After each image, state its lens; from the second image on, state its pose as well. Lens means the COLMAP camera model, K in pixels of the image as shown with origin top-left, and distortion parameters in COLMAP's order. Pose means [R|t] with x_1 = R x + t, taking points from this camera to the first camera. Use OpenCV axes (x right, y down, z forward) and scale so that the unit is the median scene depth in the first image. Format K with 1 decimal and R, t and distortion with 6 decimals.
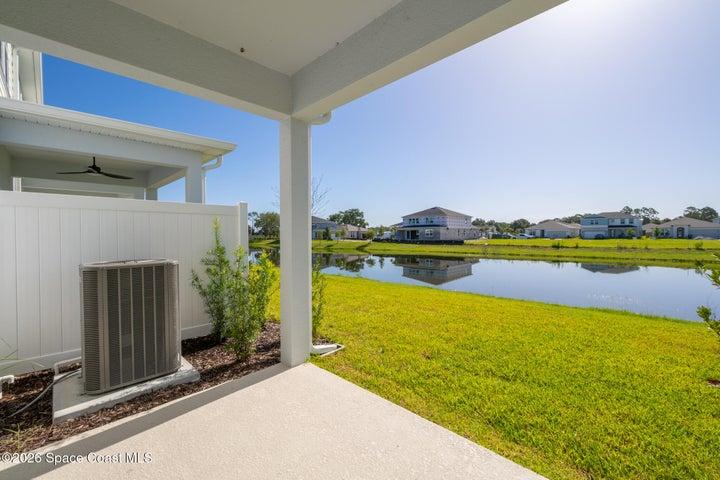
lens RADIAL K [[304.7, 0, 353.4], [0, 304.7, 239.4], [0, 0, 1]] dist [0.007037, -0.000494]
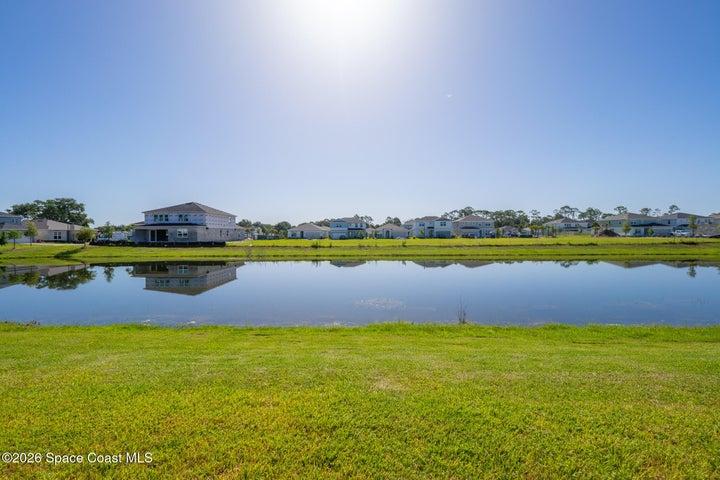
lens RADIAL K [[304.7, 0, 358.2], [0, 304.7, 236.6], [0, 0, 1]] dist [0.007037, -0.000494]
pose [[0.737247, -0.000646, 0.675623, 0.039125], [0.010335, 0.999893, -0.010322, 0.001101], [-0.675544, 0.014592, 0.737175, 0.075473]]
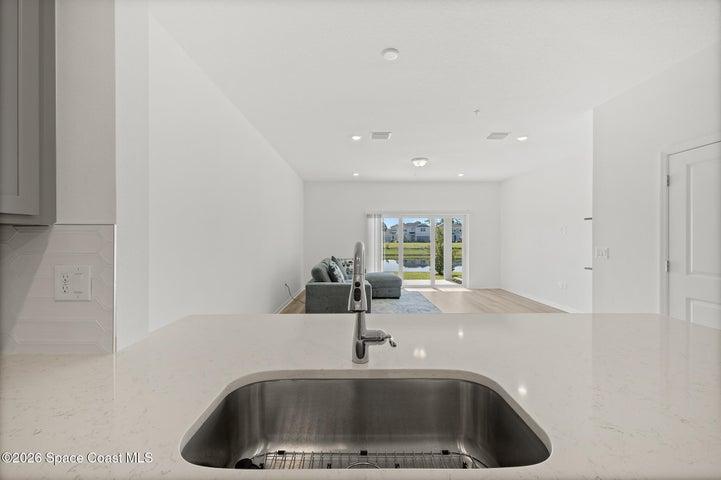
lens RADIAL K [[305.1, 0, 355.3], [0, 305.1, 239.5], [0, 0, 1]] dist [0.007037, -0.000494]
pose [[0.713438, 0.004097, 0.700707, -0.110620], [0.004495, 0.999936, -0.010424, -0.000640], [-0.700704, 0.010586, 0.713373, -0.053742]]
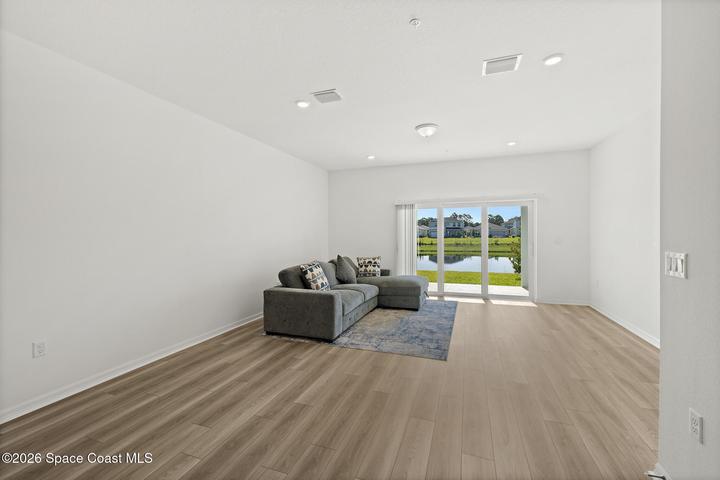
lens RADIAL K [[304.7, 0, 356.8], [0, 304.7, 240.6], [0, 0, 1]] dist [0.007037, -0.000494]
pose [[0.911095, -0.010824, 0.412055, -0.076571], [0.008972, 0.999939, 0.006430, -0.000942], [-0.412100, -0.002161, 0.911136, -0.057146]]
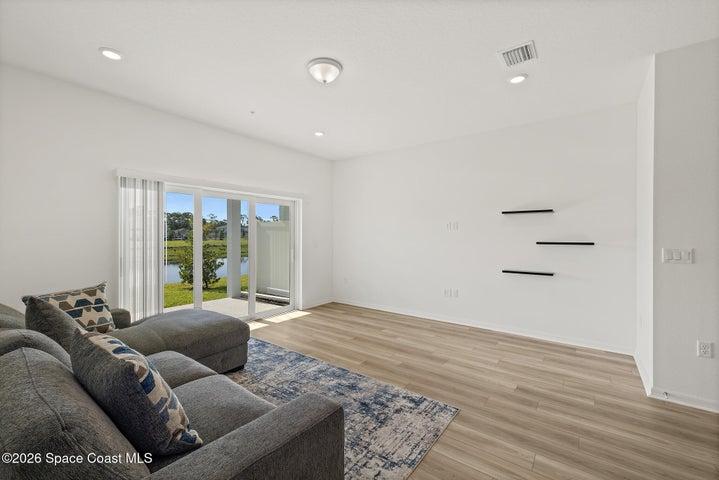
lens RADIAL K [[304.3, 0, 356.0], [0, 304.3, 239.2], [0, 0, 1]] dist [0.007037, -0.000494]
pose [[-0.124755, -0.003203, 0.992182, -0.077220], [0.012927, 0.999905, 0.004853, -0.001409], [-0.992103, 0.013431, -0.124701, -0.003286]]
